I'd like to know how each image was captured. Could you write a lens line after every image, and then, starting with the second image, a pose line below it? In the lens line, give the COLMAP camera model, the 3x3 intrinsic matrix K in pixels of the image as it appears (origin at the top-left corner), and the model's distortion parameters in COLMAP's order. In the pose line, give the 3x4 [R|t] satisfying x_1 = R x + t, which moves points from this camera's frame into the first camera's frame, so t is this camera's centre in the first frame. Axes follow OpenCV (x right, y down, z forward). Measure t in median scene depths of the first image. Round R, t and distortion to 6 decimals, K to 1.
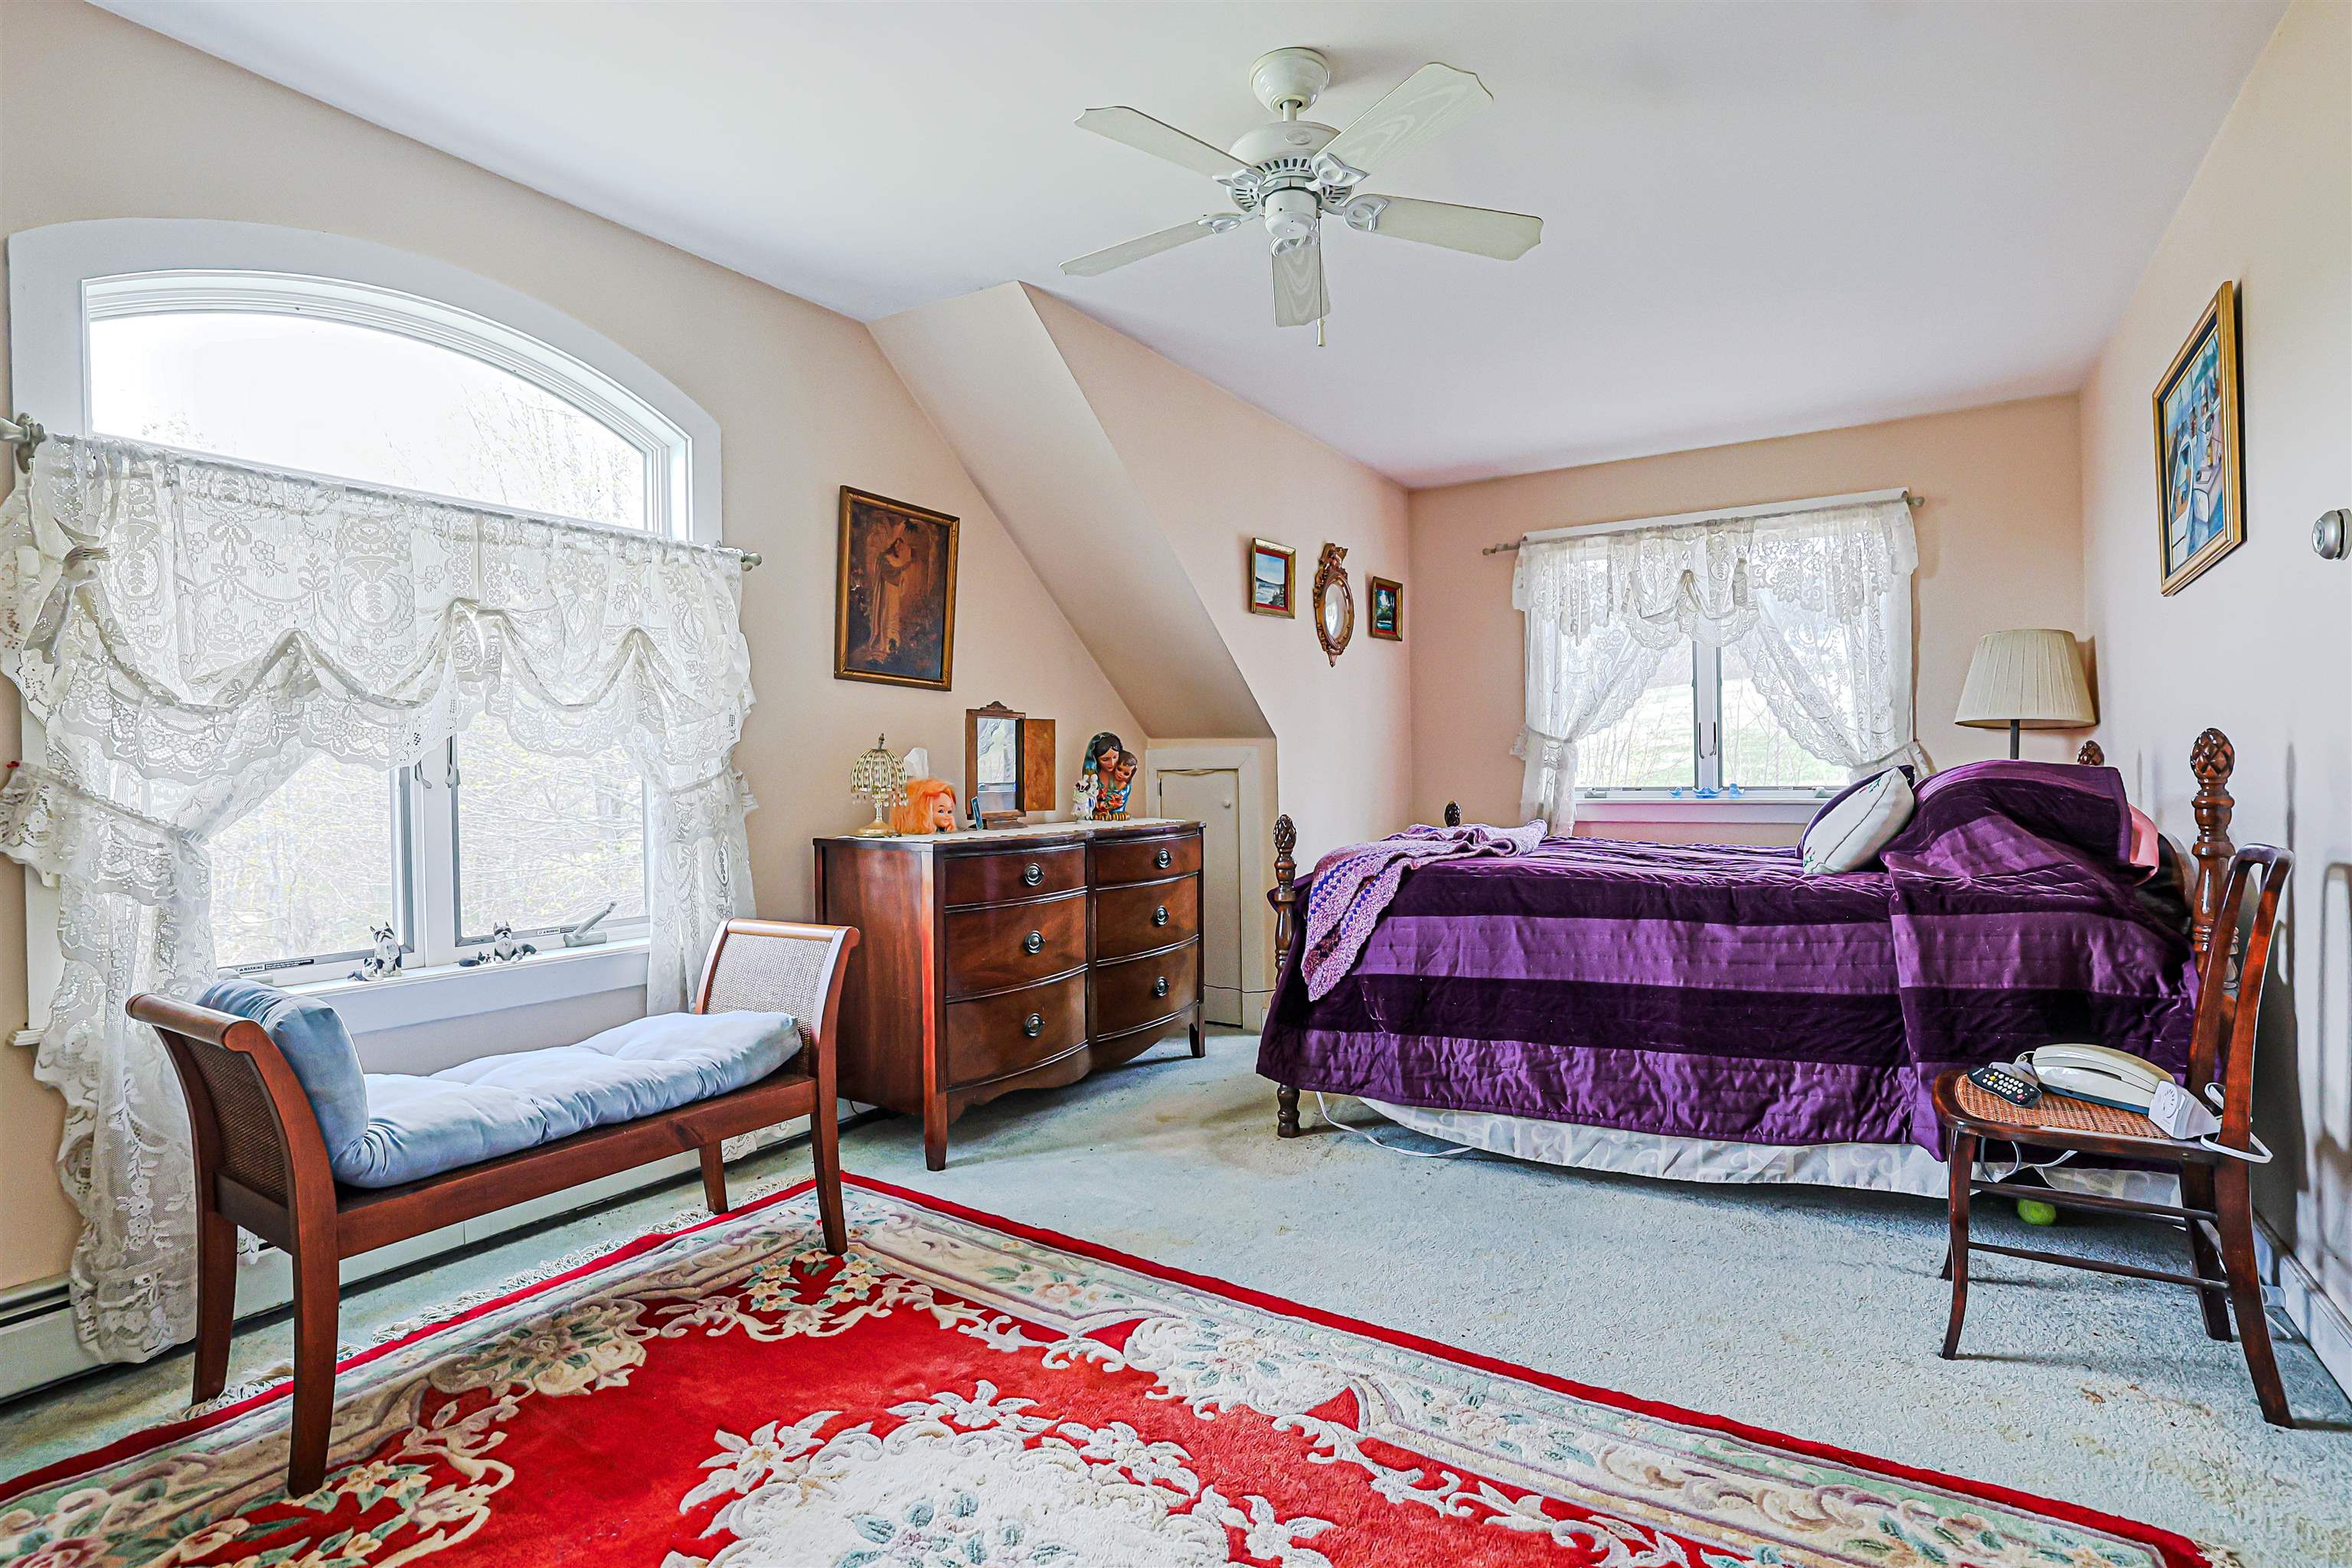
lens RADIAL K [[1084.7, 0, 1180.2], [0, 1084.7, 801.2], [0, 0, 1]] dist [-0.044861, 0.011018]
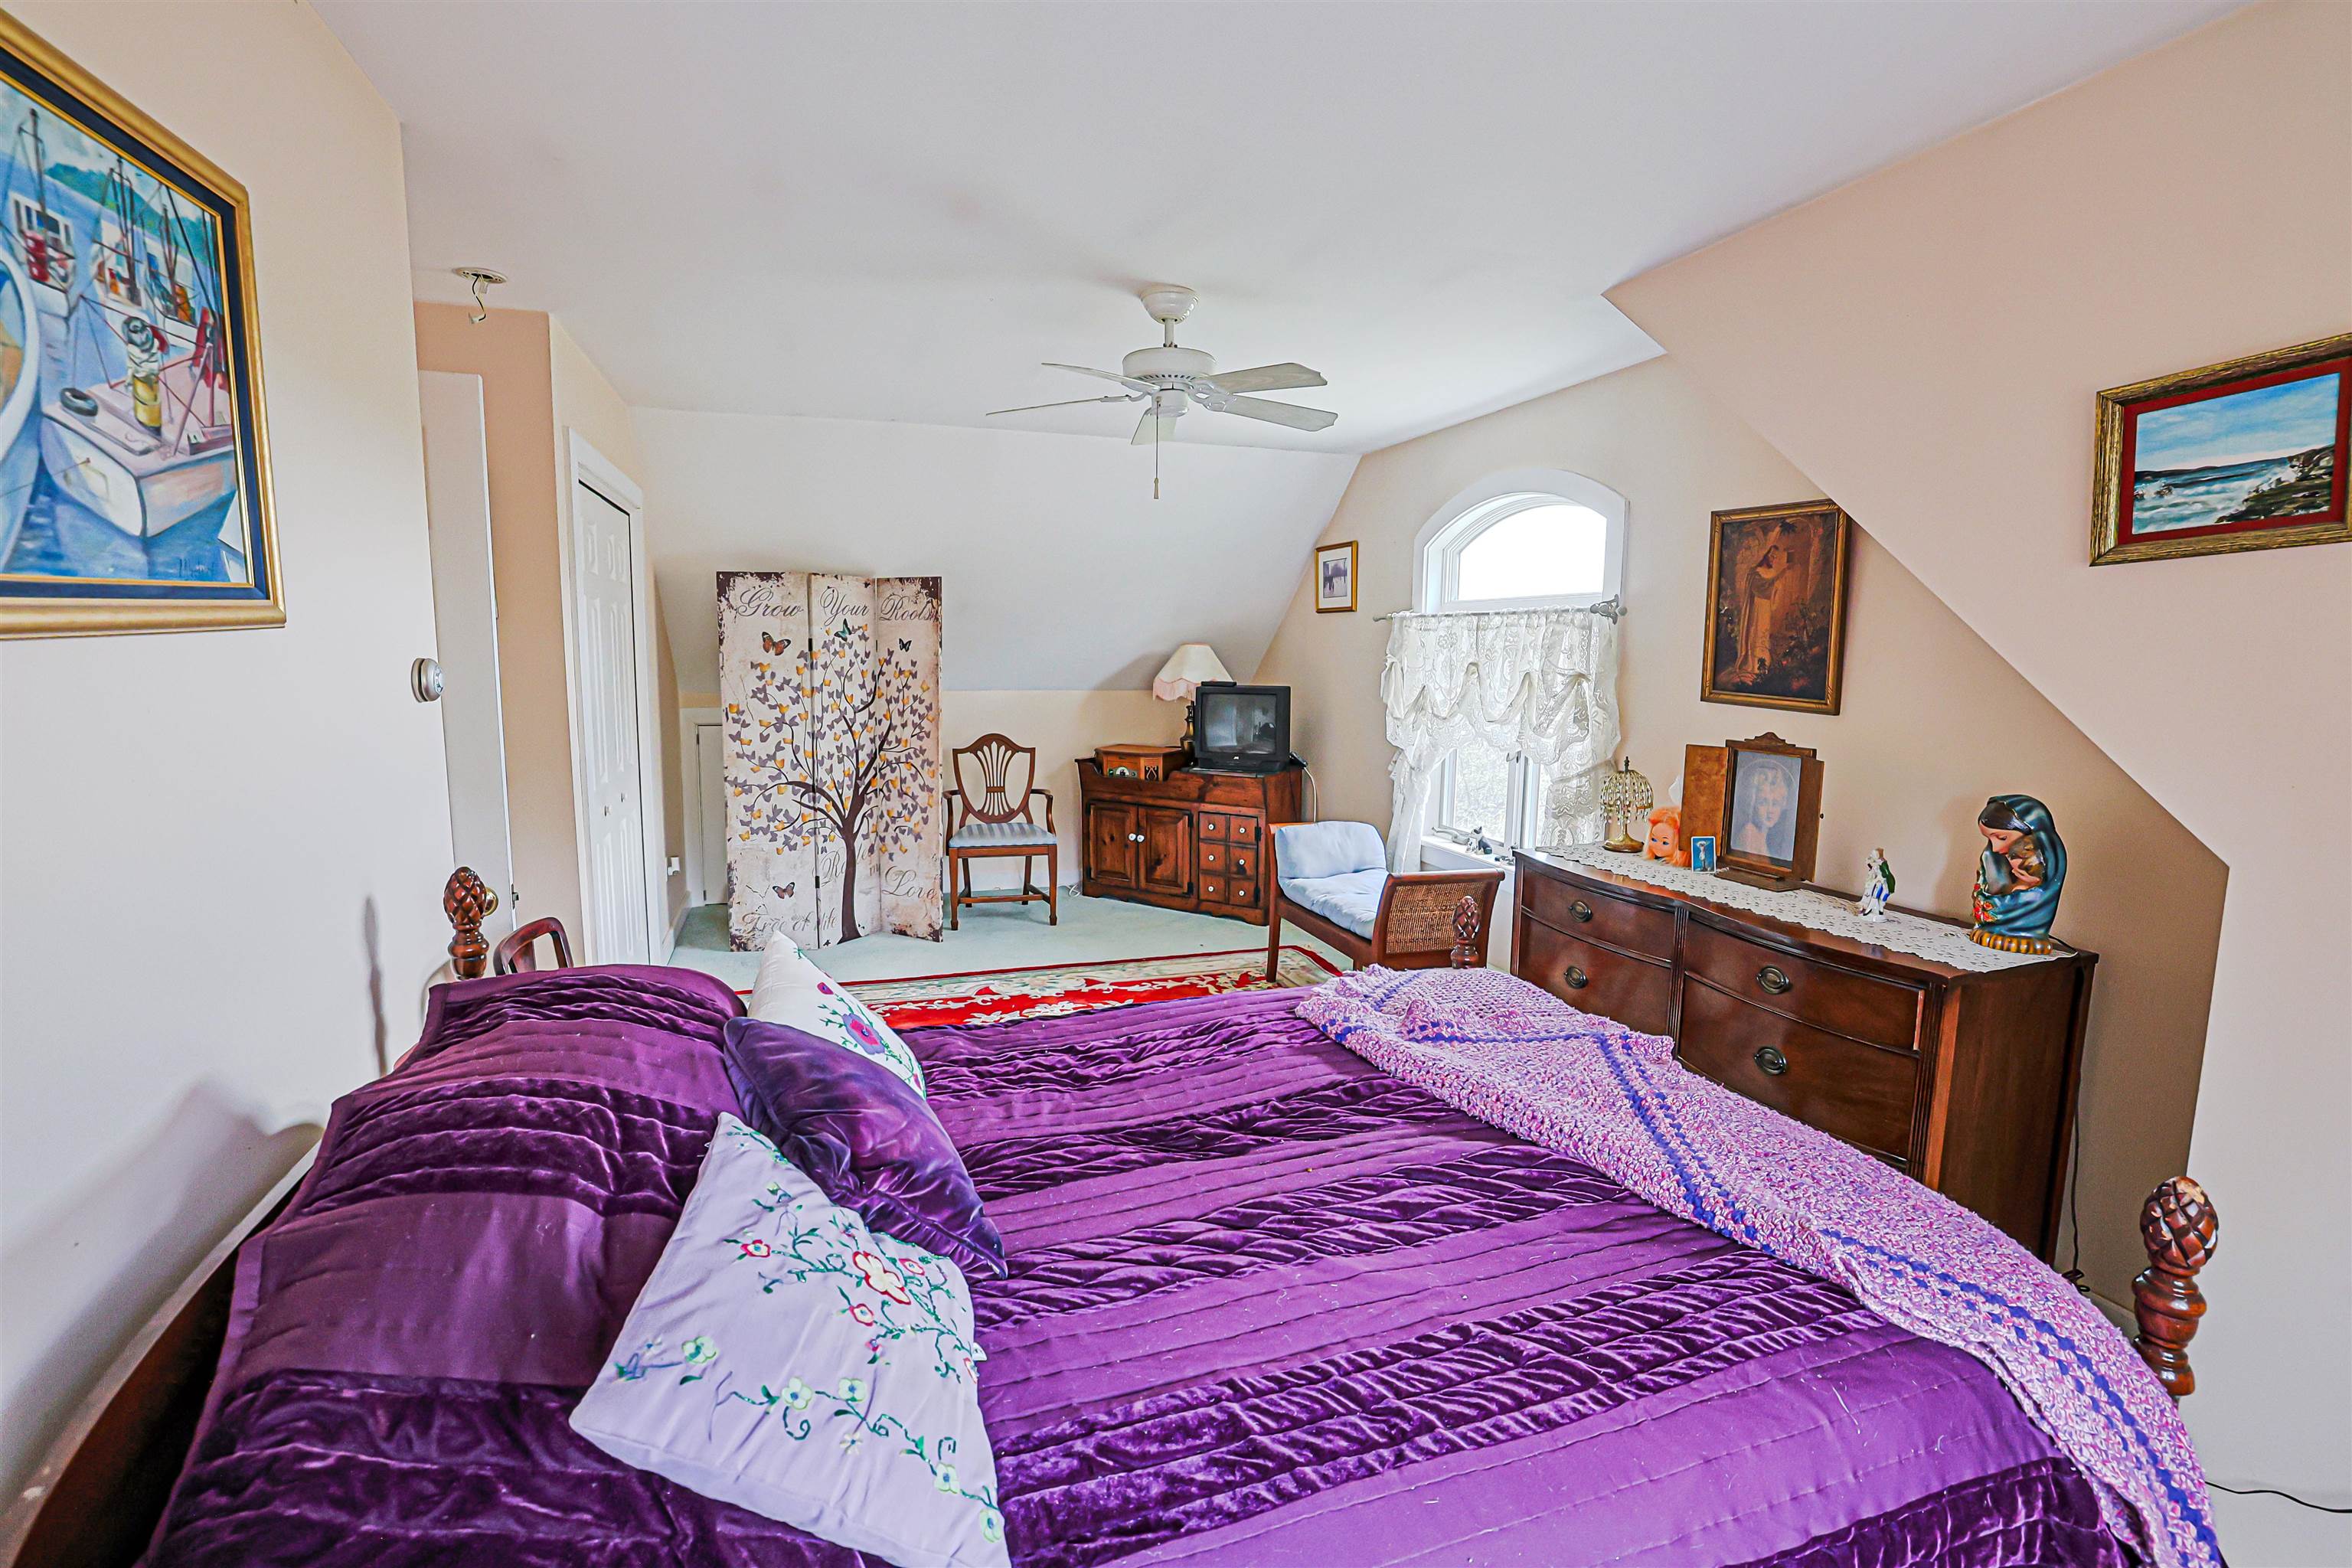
lens RADIAL K [[1084.7, 0, 1171.6], [0, 1084.7, 765.4], [0, 0, 1]] dist [-0.044861, 0.011018]
pose [[-0.629523, 0.092343, -0.771475, 1.011719], [-0.025415, 0.989934, 0.139230, -0.231426], [0.776566, 0.107255, -0.620839, 1.578162]]
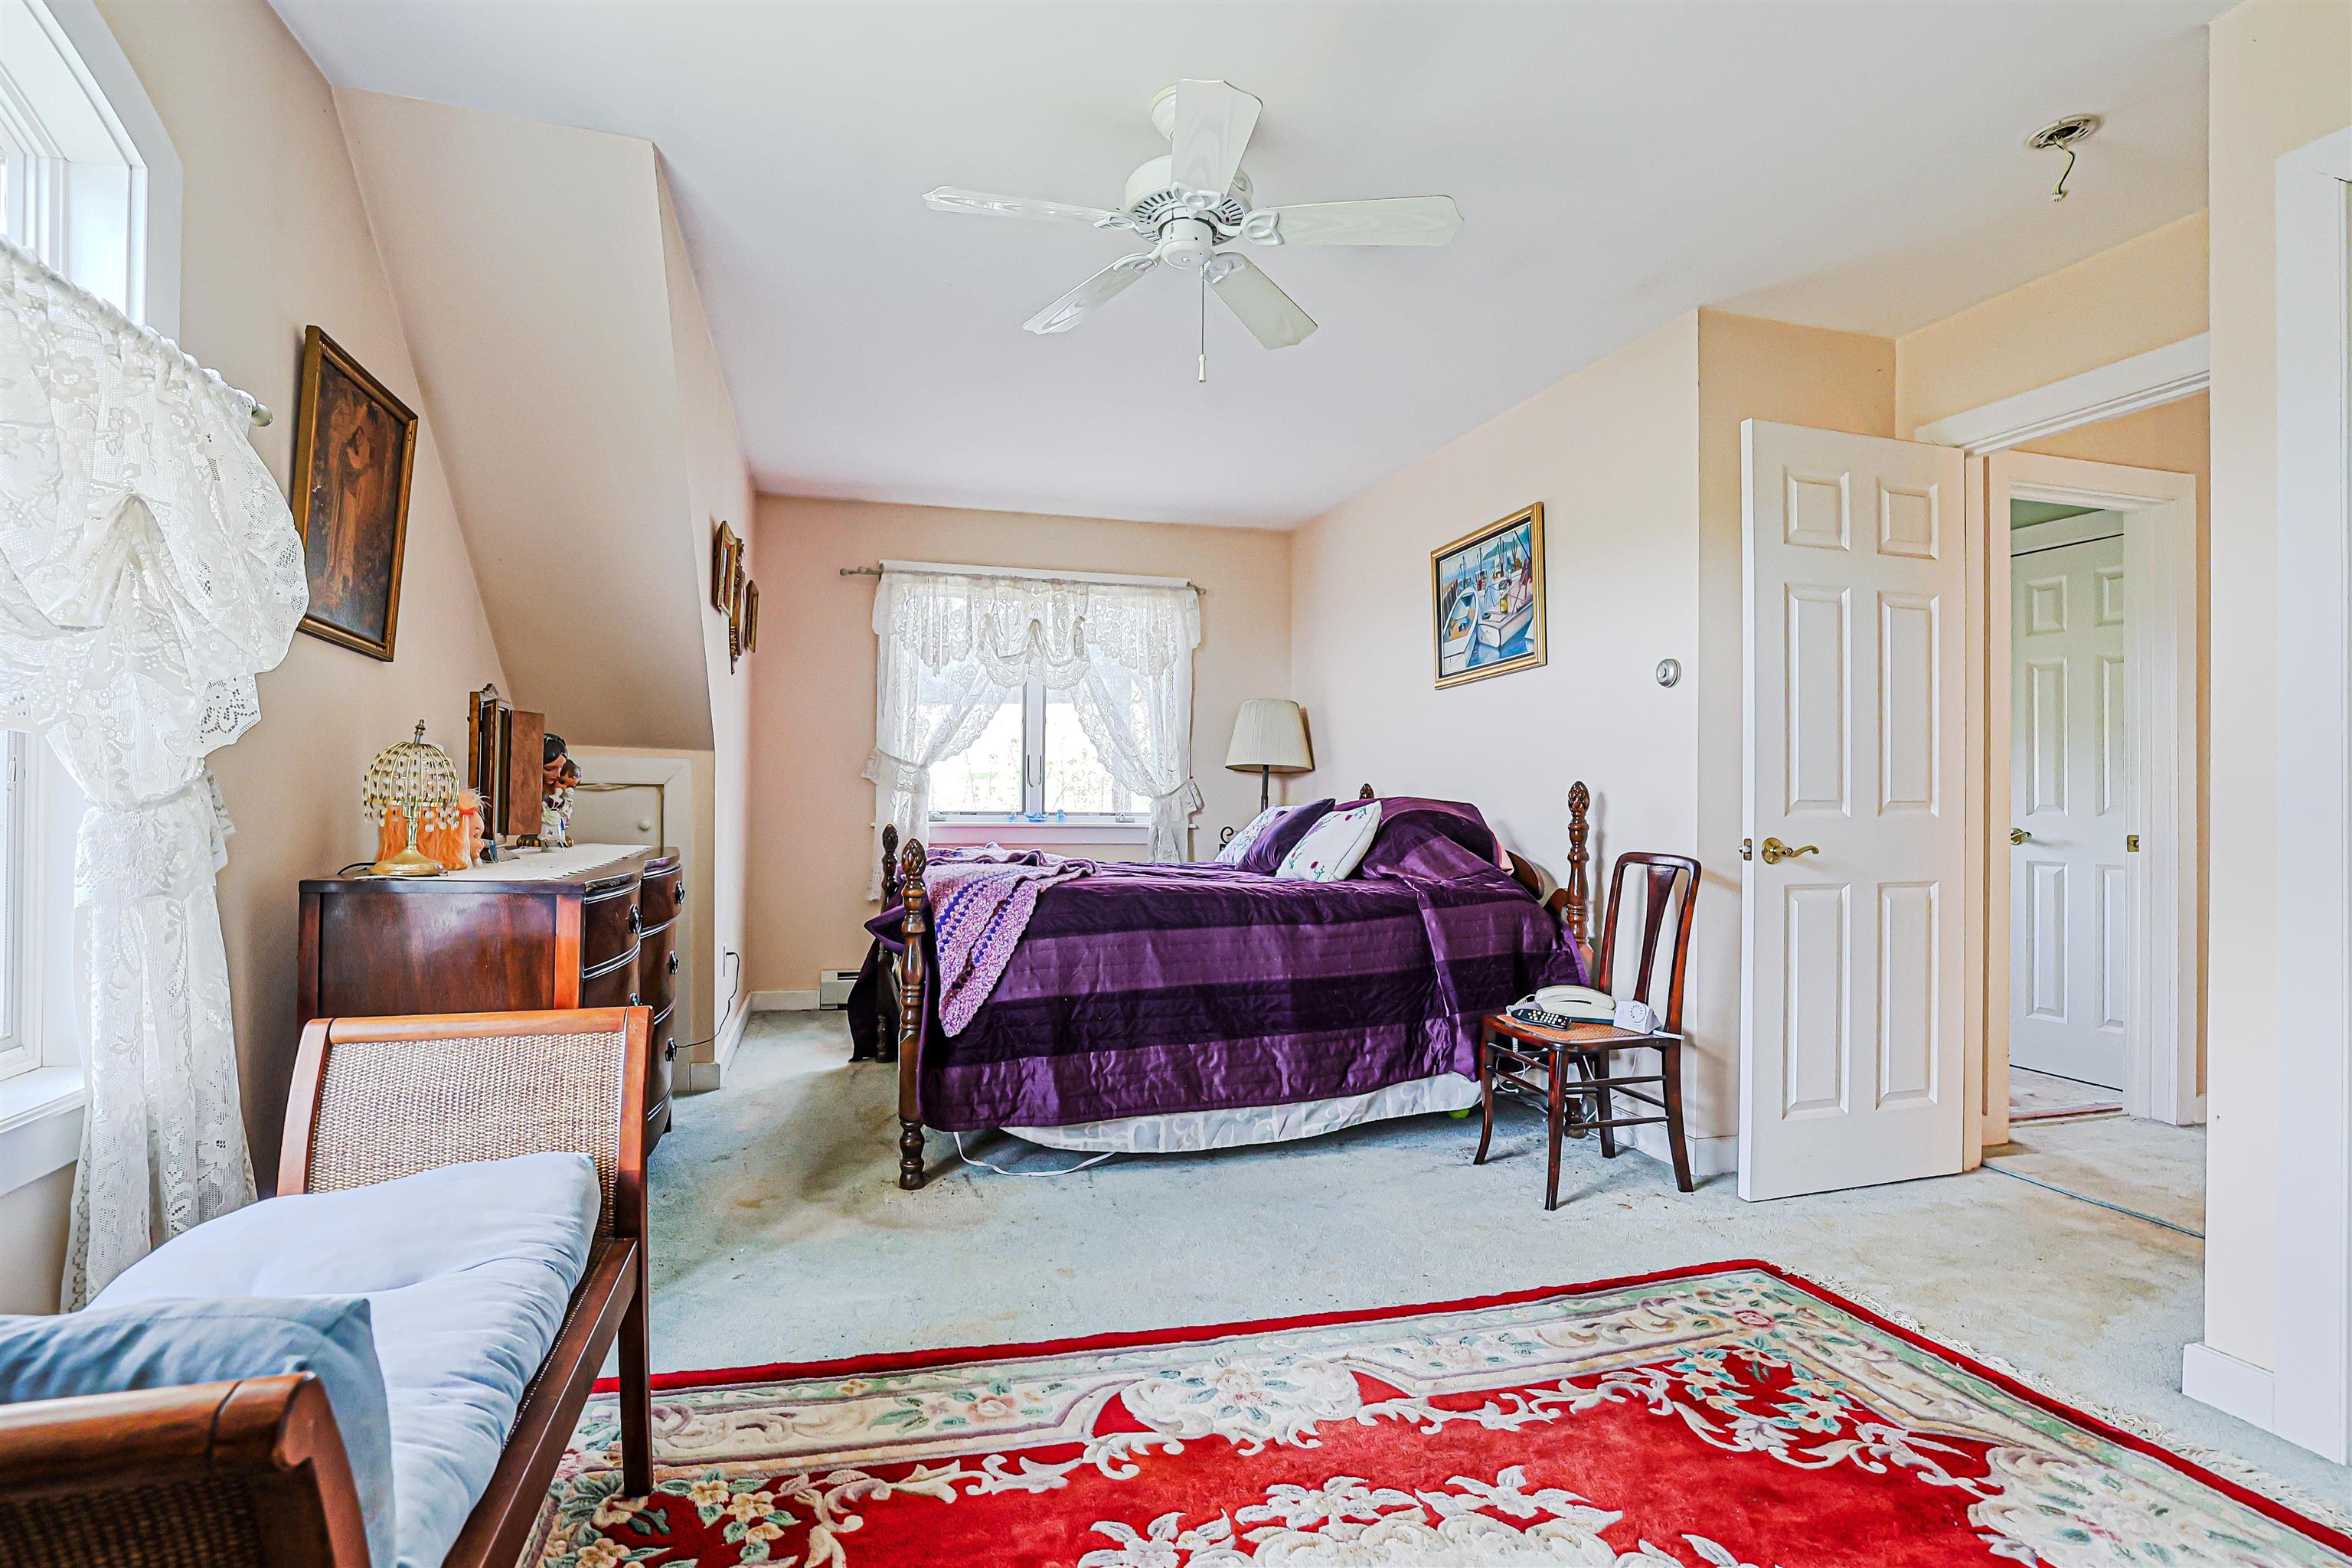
lens RADIAL K [[1084.7, 0, 1110.6], [0, 1084.7, 810.3], [0, 0, 1]] dist [-0.044861, 0.011018]
pose [[0.695010, 0.012783, 0.718887, -0.540276], [-0.004007, 0.999895, -0.013906, 0.000548], [-0.718989, 0.006784, 0.694988, 0.288965]]
